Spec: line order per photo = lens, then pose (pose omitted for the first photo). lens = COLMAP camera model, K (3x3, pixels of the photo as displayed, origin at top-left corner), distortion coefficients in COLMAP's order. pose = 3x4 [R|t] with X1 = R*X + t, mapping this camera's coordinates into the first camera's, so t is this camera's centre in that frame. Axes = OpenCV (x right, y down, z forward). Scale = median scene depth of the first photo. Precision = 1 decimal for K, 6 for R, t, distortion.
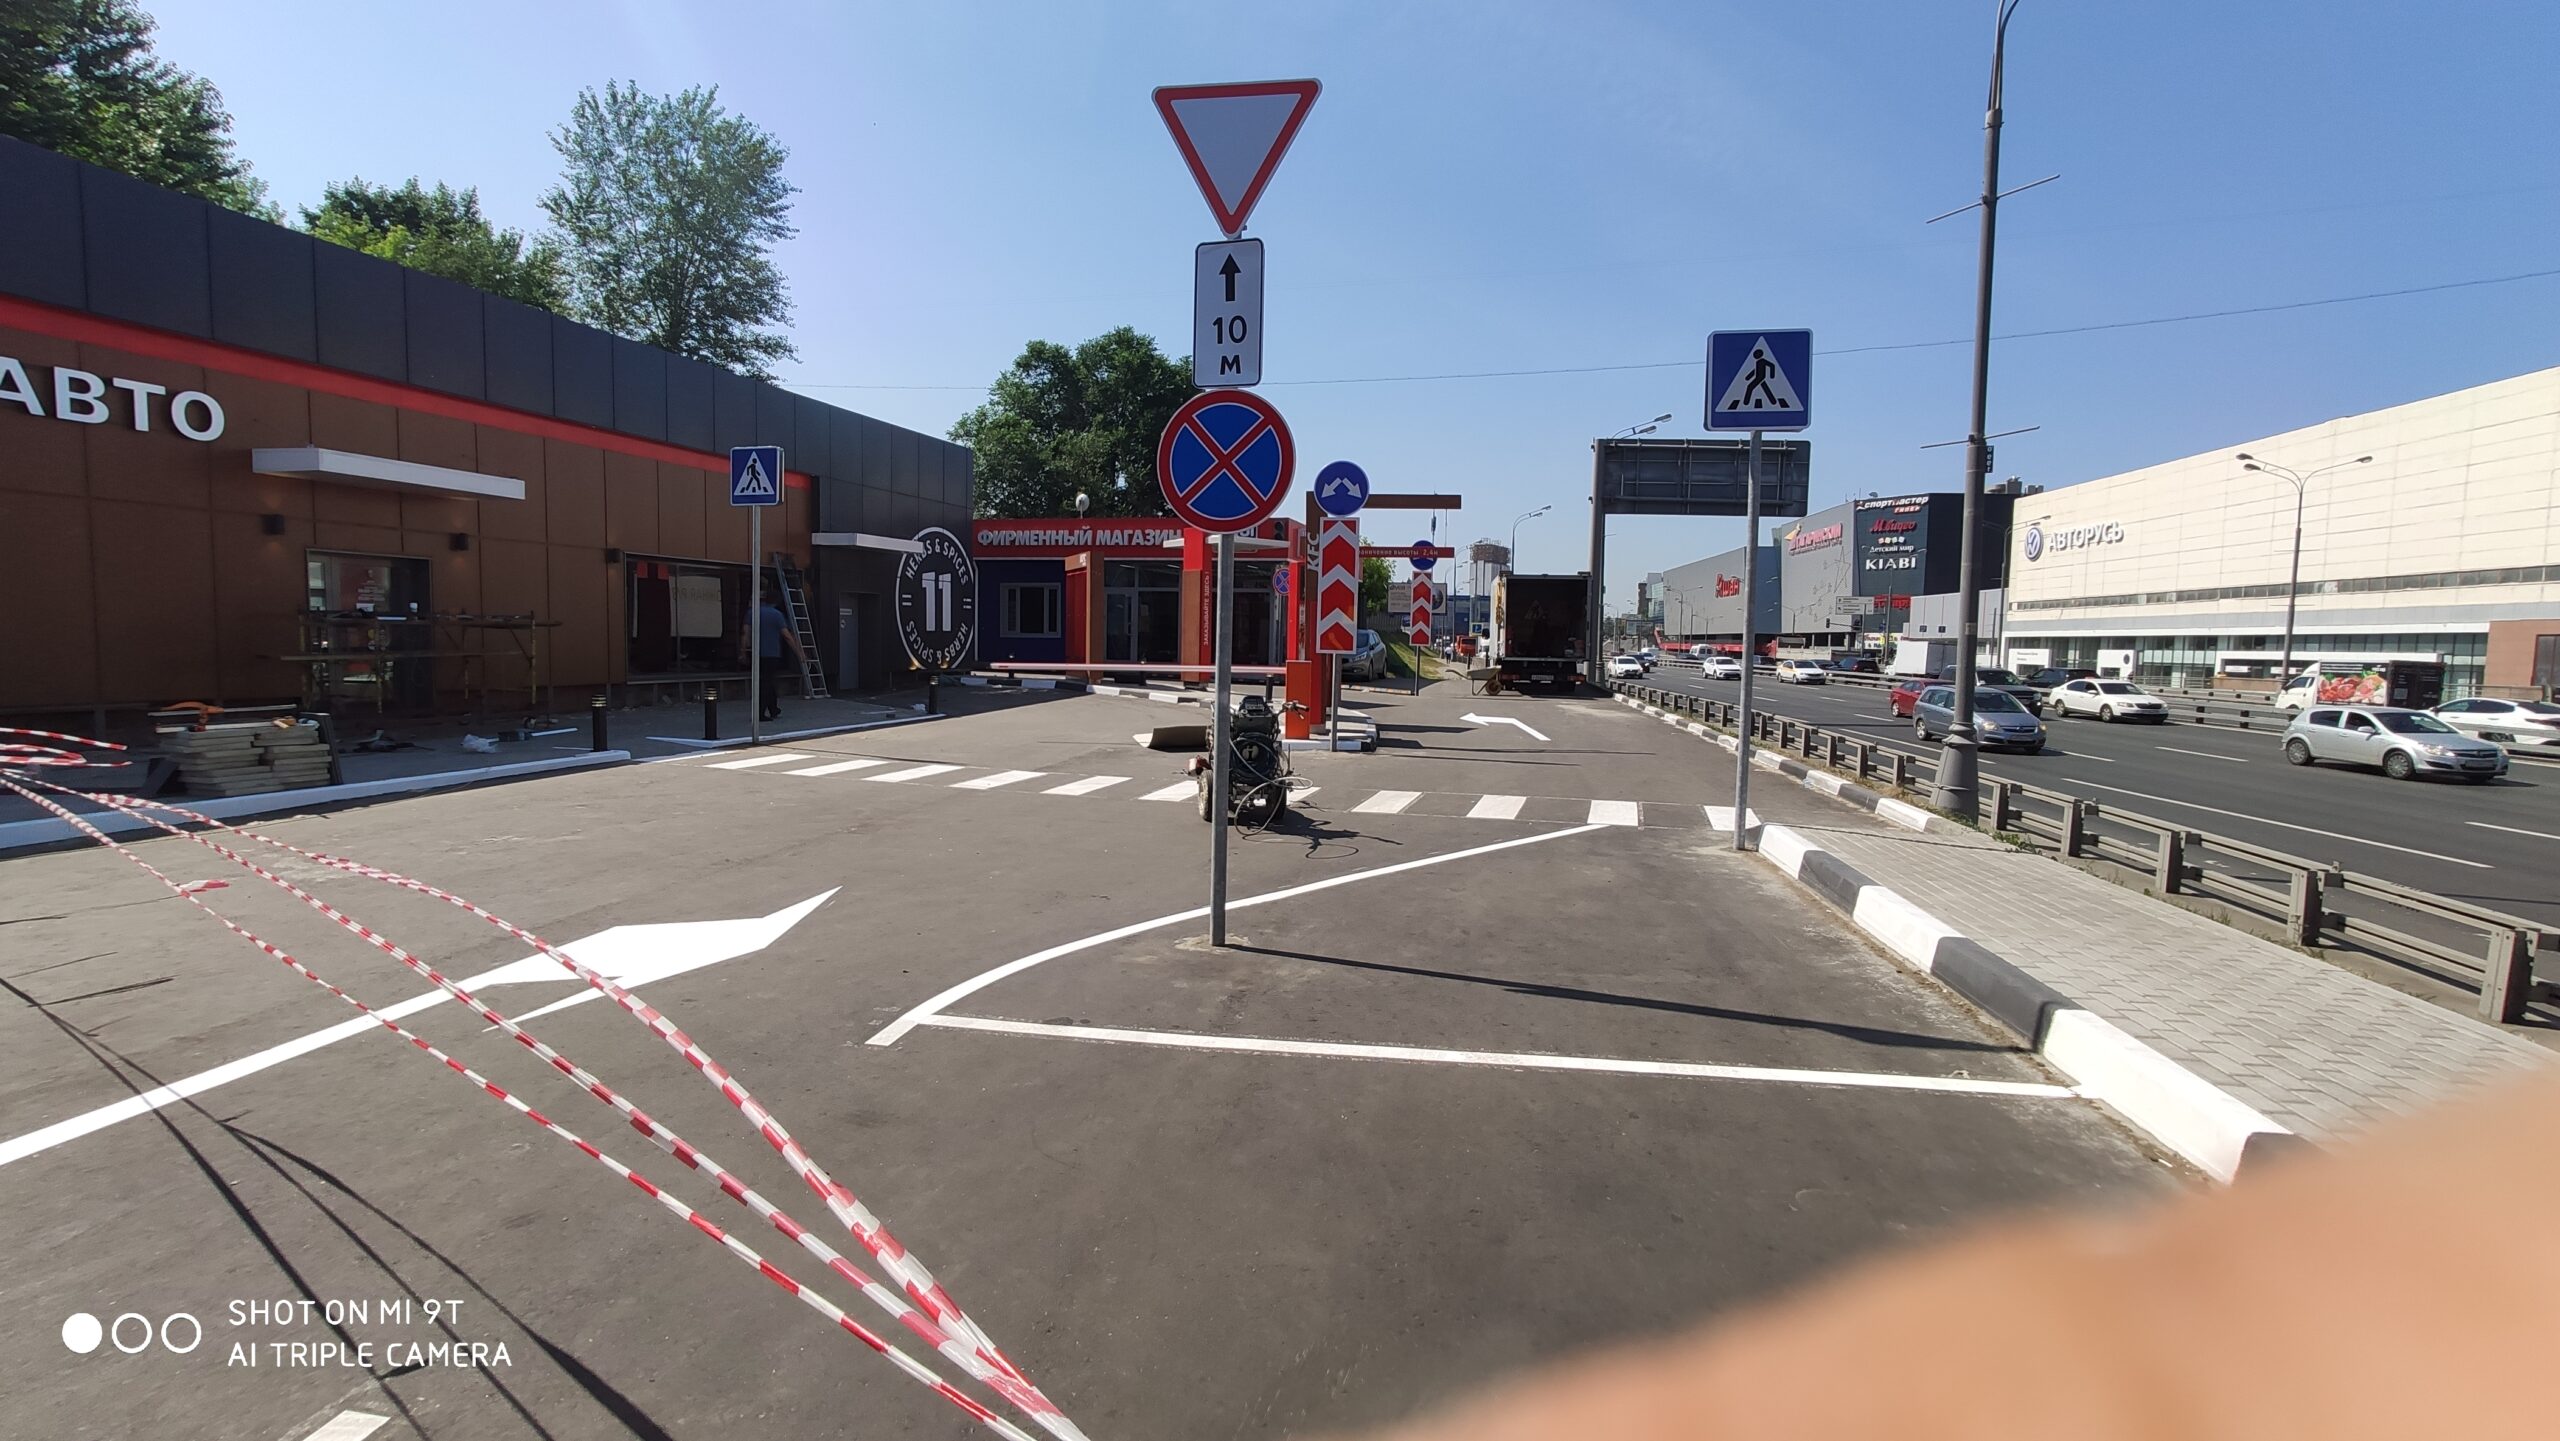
lens RADIAL K [[1135.3, 0, 1280.0], [0, 1135.3, 720.5], [0, 0, 1]] dist [-0.054584, 0.027524]
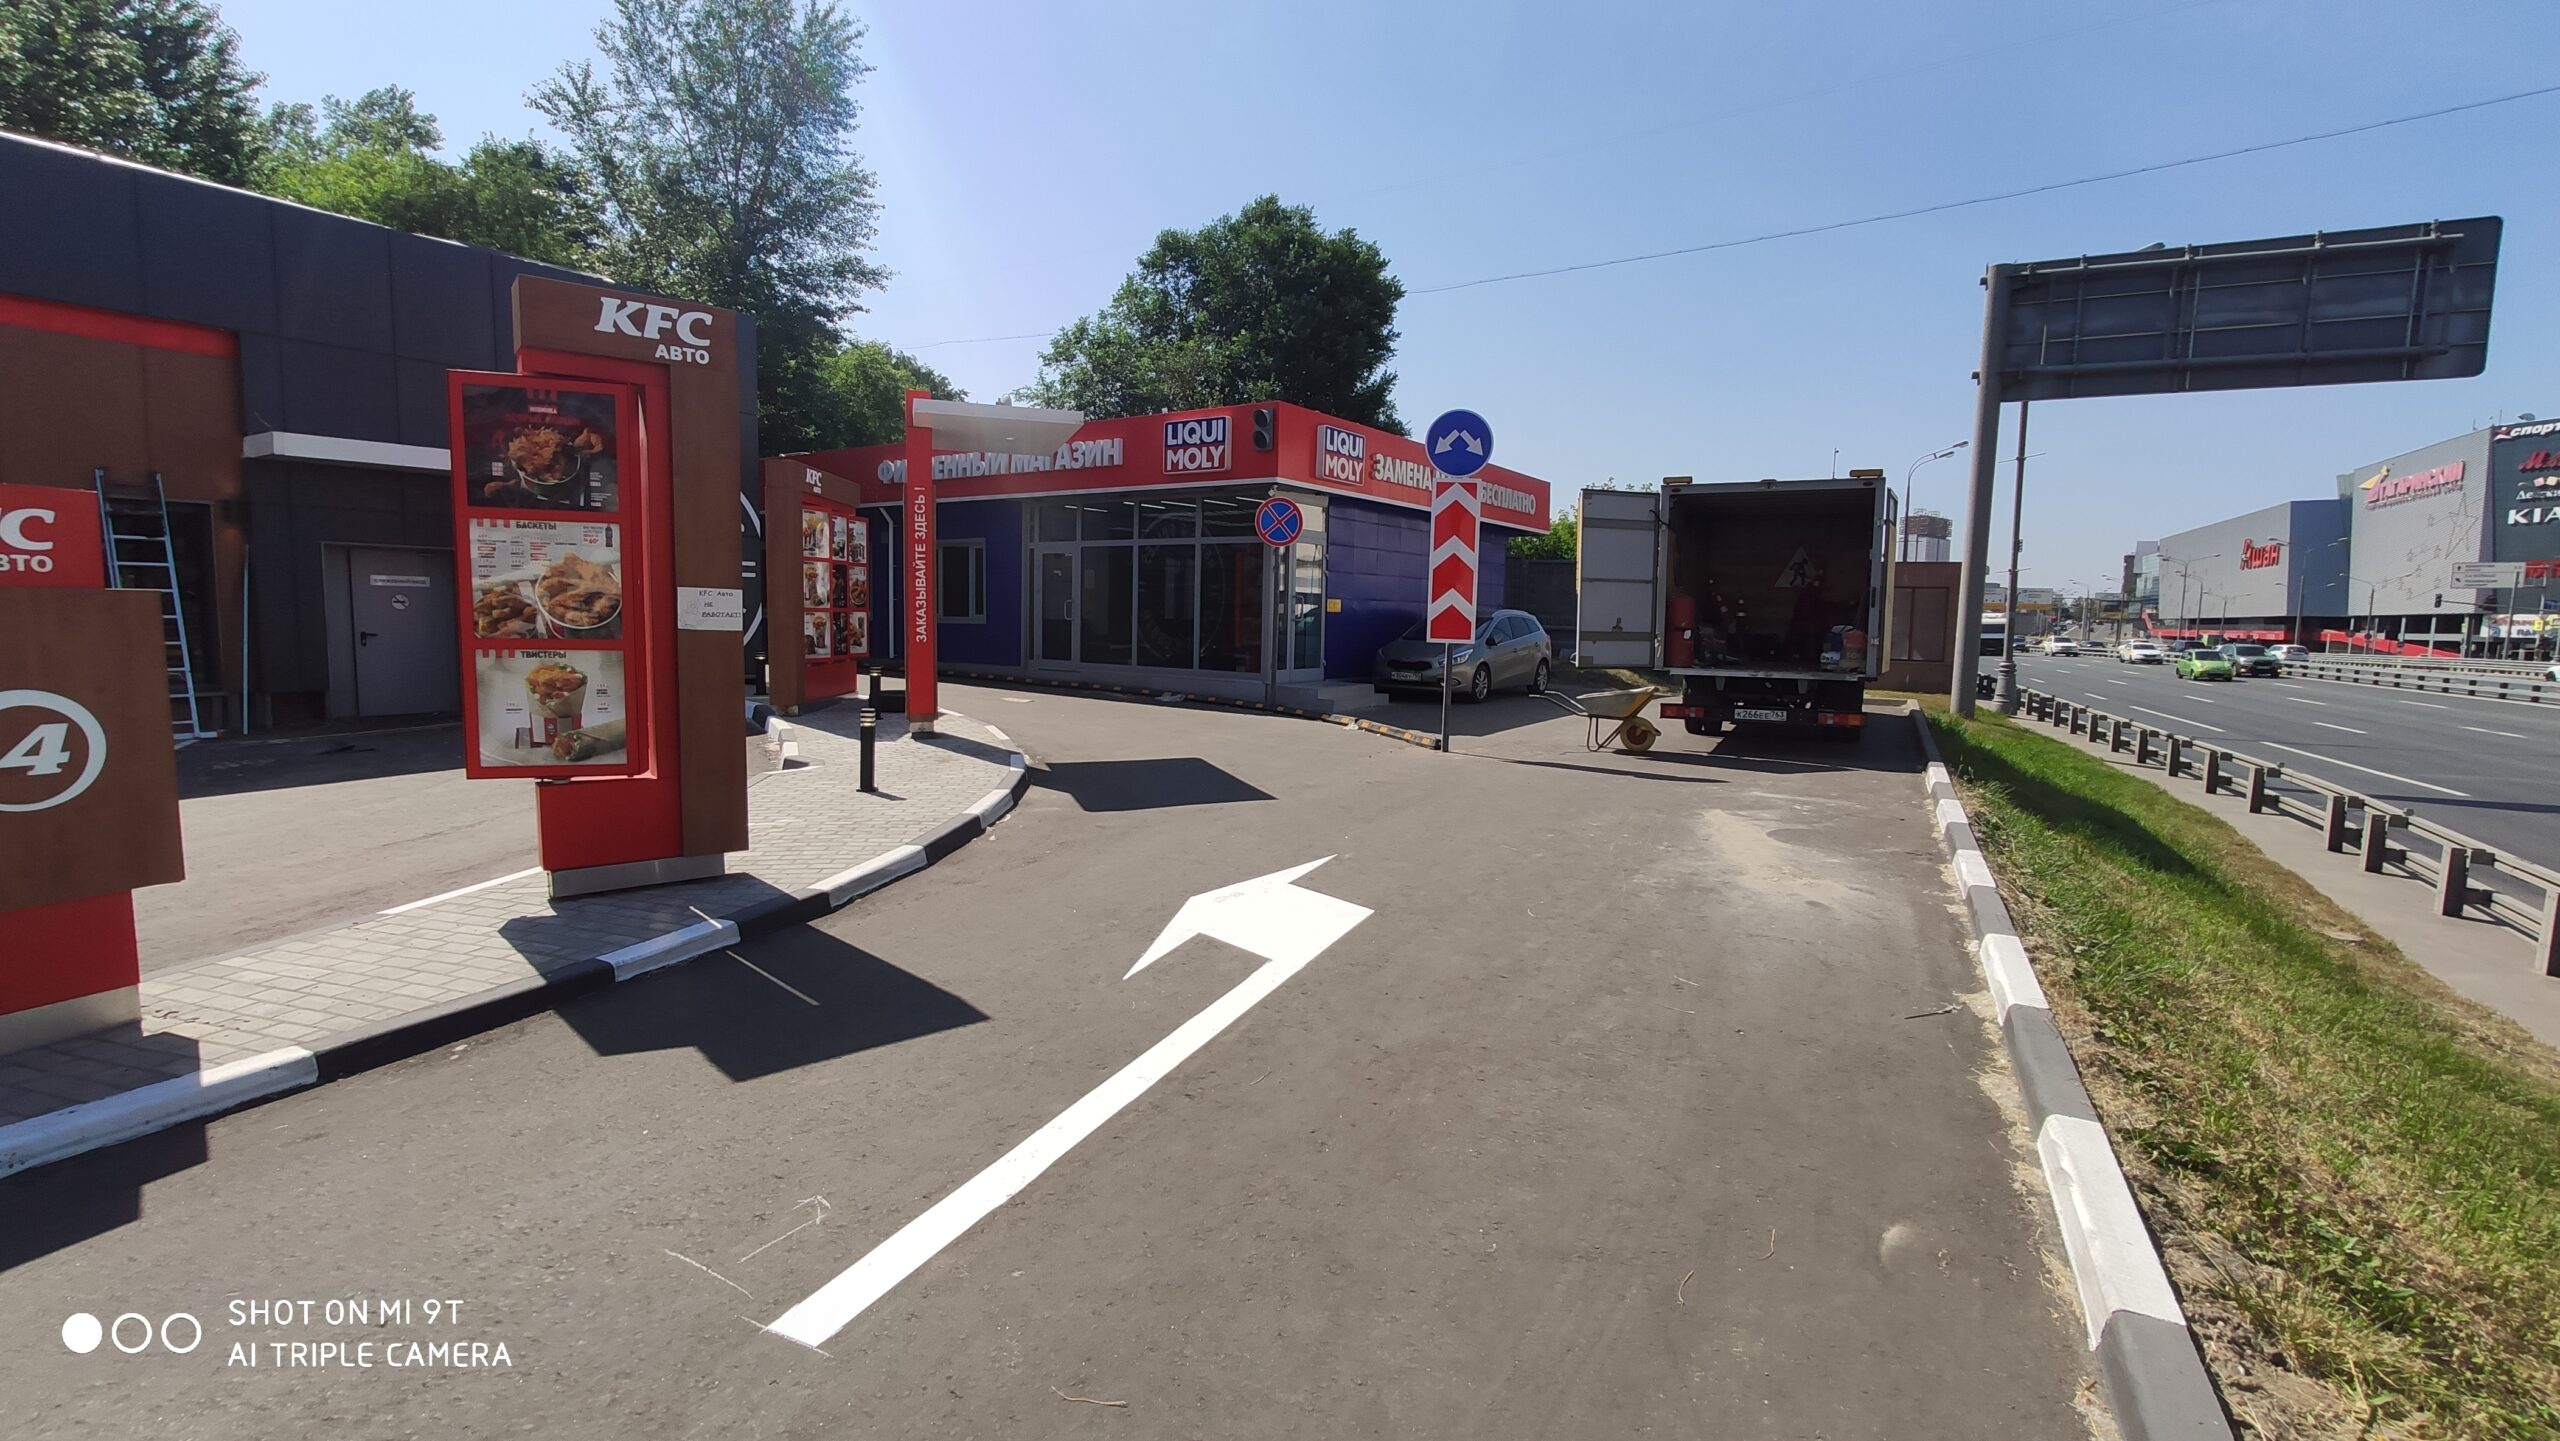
lens RADIAL K [[1135.3, 0, 1280.0], [0, 1135.3, 720.5], [0, 0, 1]] dist [-0.054584, 0.027524]
pose [[0.941991, 0.028414, -0.334434, 0.117553], [-0.023468, 0.999547, 0.018820, -0.023193], [0.334817, -0.009880, 0.942231, 0.306703]]
